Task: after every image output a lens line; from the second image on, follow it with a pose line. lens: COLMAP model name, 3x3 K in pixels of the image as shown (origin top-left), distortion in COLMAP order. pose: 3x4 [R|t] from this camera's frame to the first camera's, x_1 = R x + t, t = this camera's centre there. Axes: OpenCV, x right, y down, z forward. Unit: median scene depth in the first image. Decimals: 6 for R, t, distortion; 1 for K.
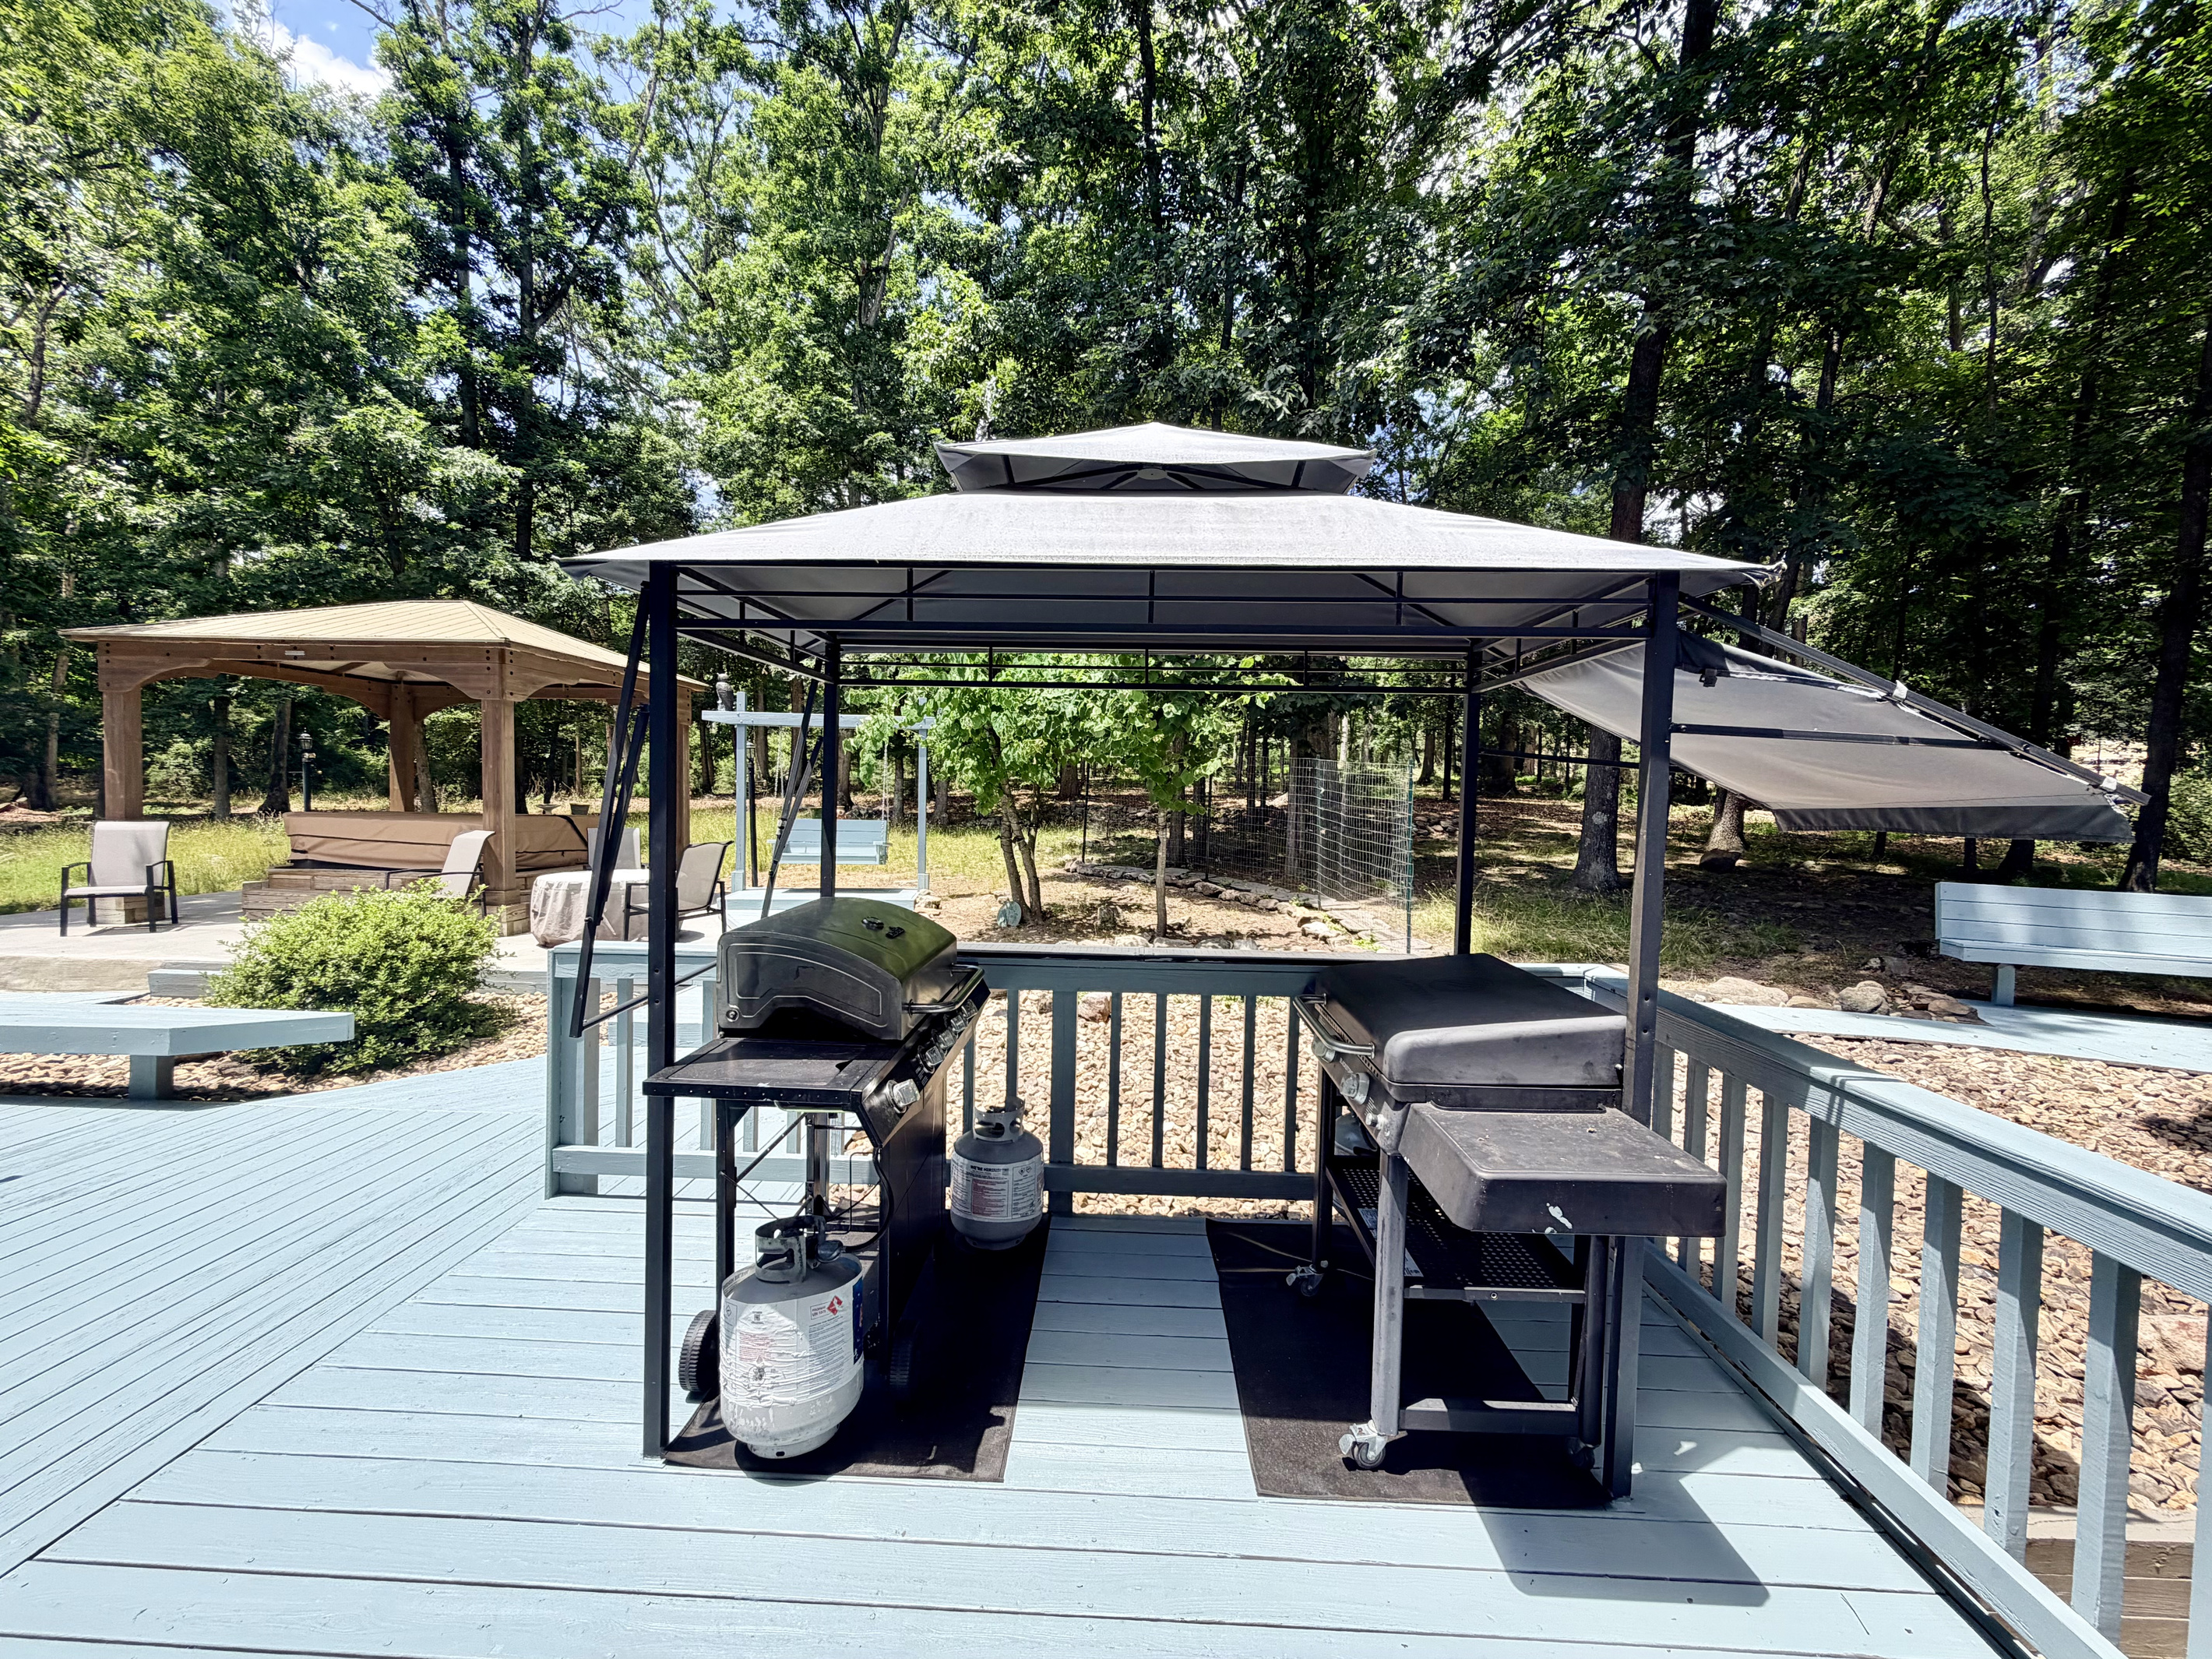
lens RADIAL K [[884.3, 0, 1106.0], [0, 884.3, 829.5], [0, 0, 1]] dist [0.000609, 0.000209]
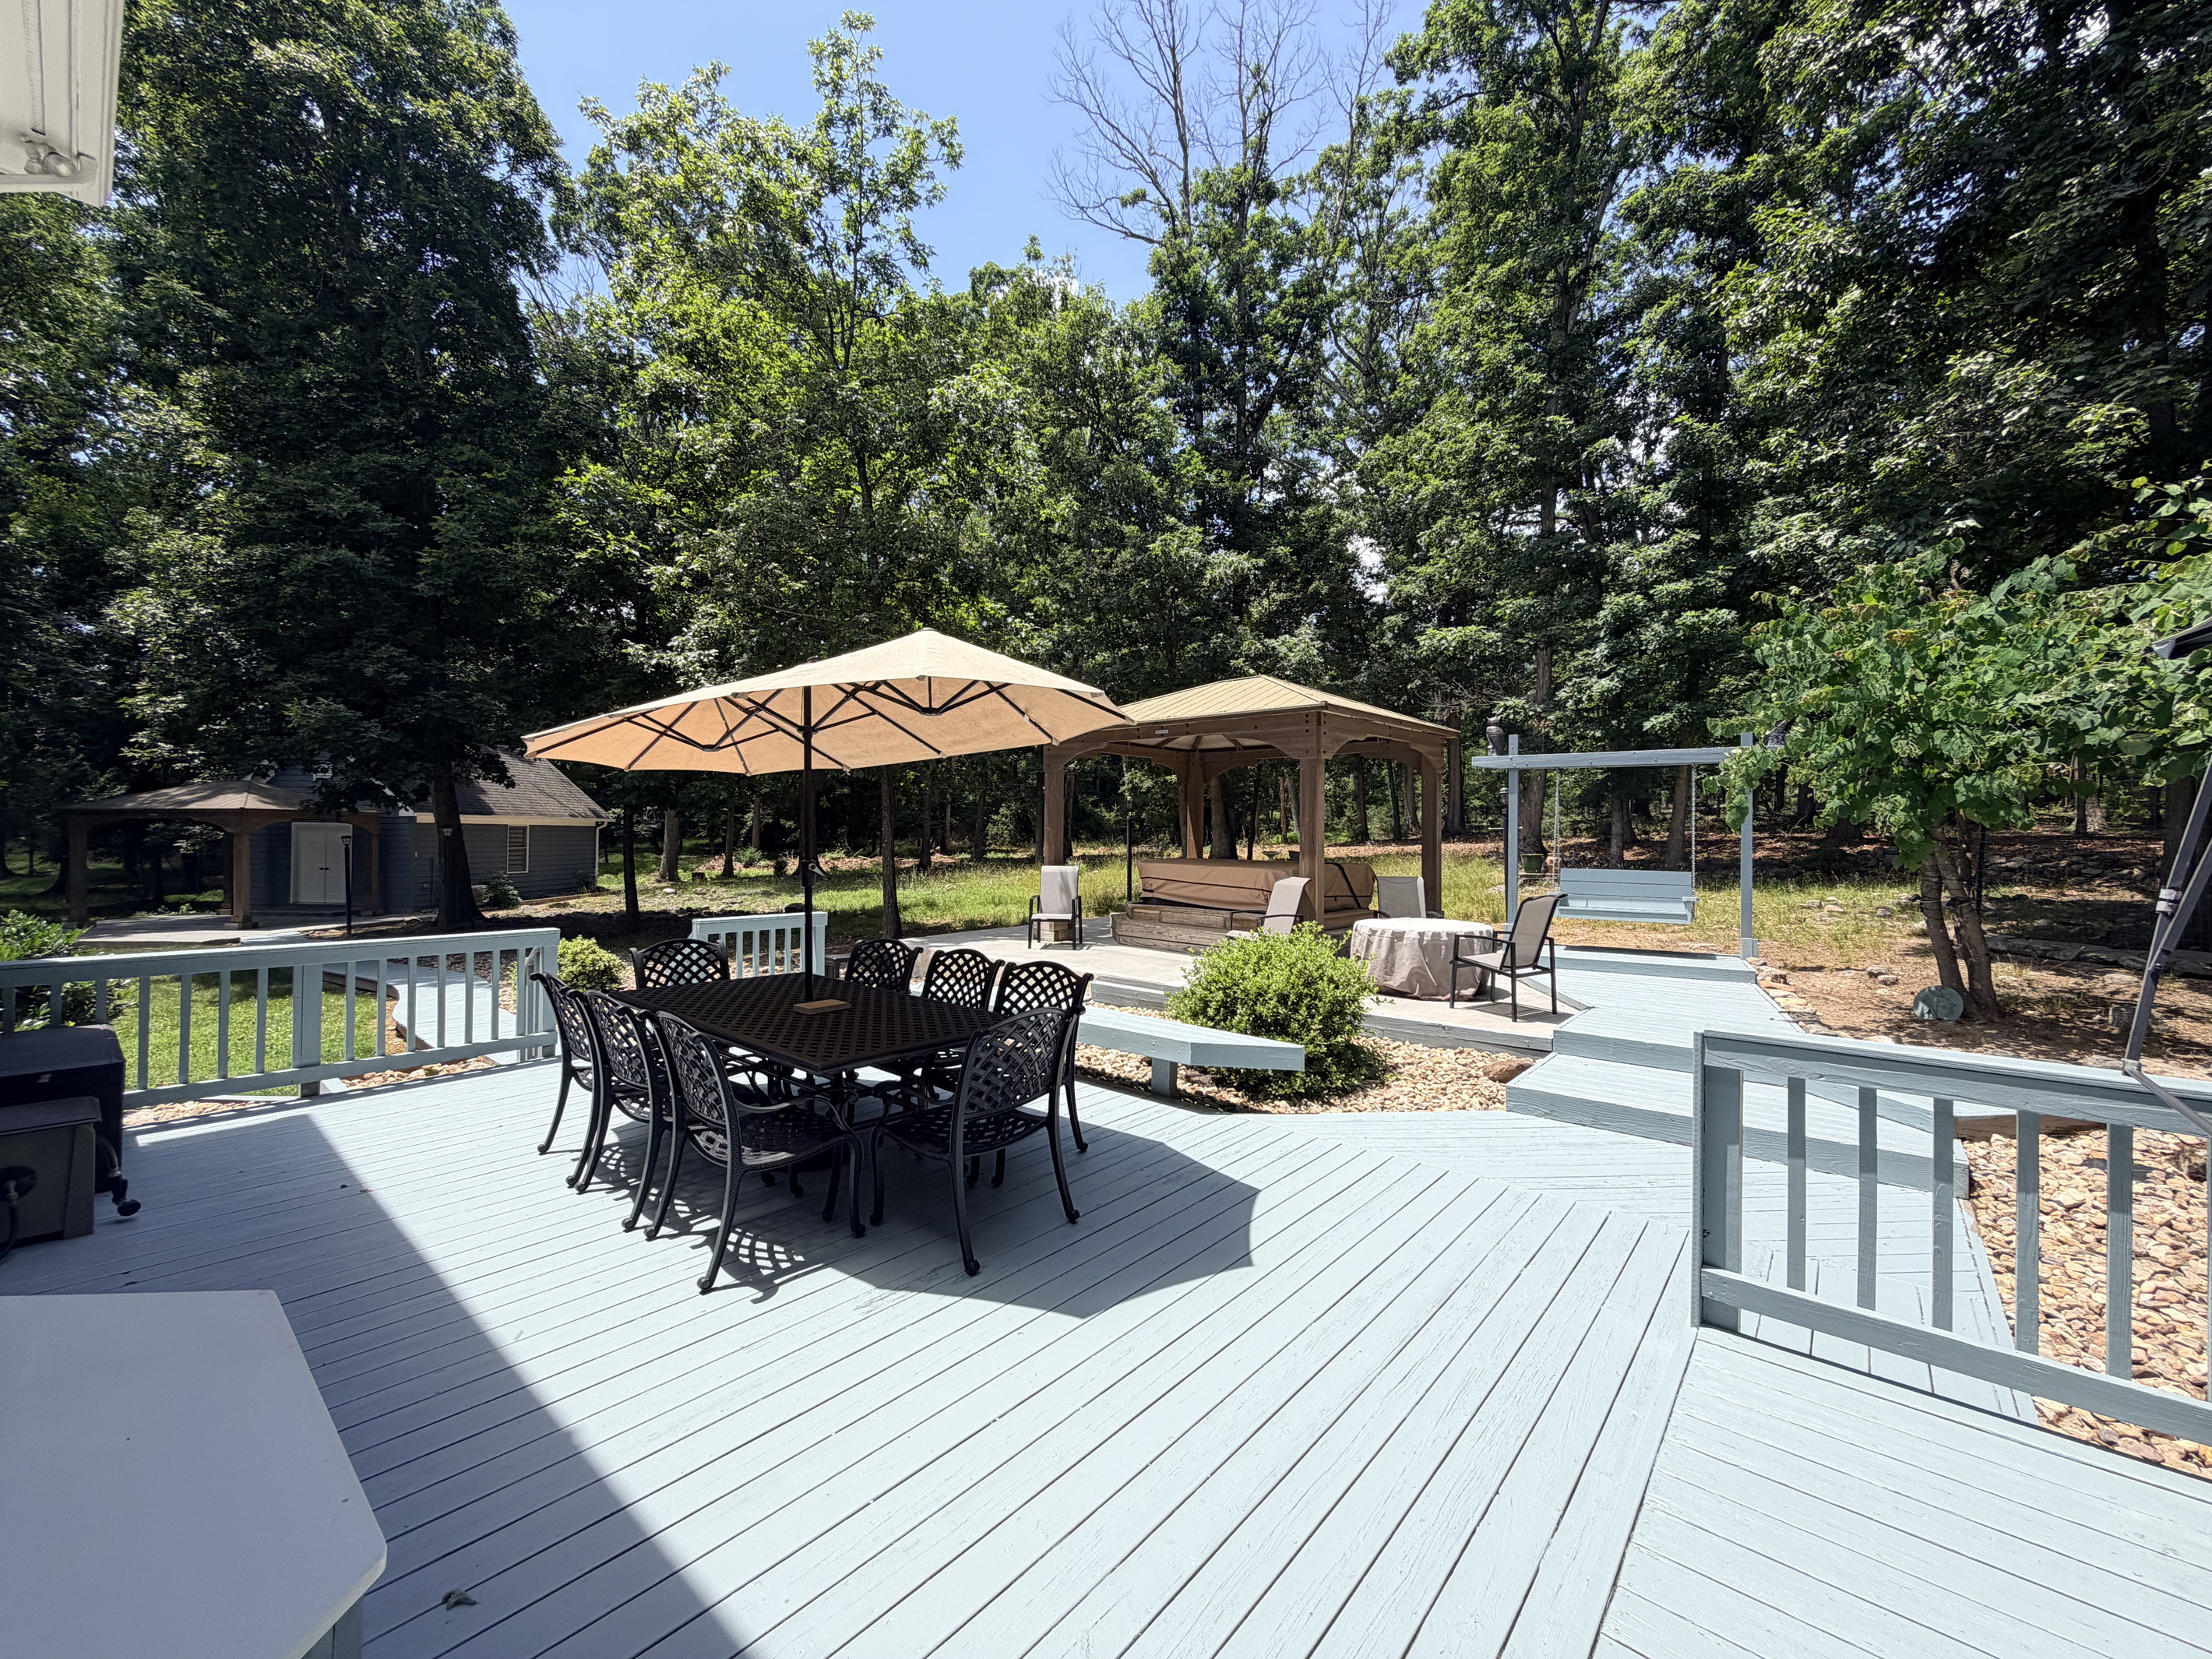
lens RADIAL K [[885.4, 0, 1106.0], [0, 885.4, 829.5], [0, 0, 1]] dist [-0.000708, -0.000146]
pose [[0.782790, -0.015937, -0.622082, -0.121575], [-0.015425, 0.998868, -0.045001, -0.002929], [0.622095, 0.044822, 0.781658, -0.009090]]
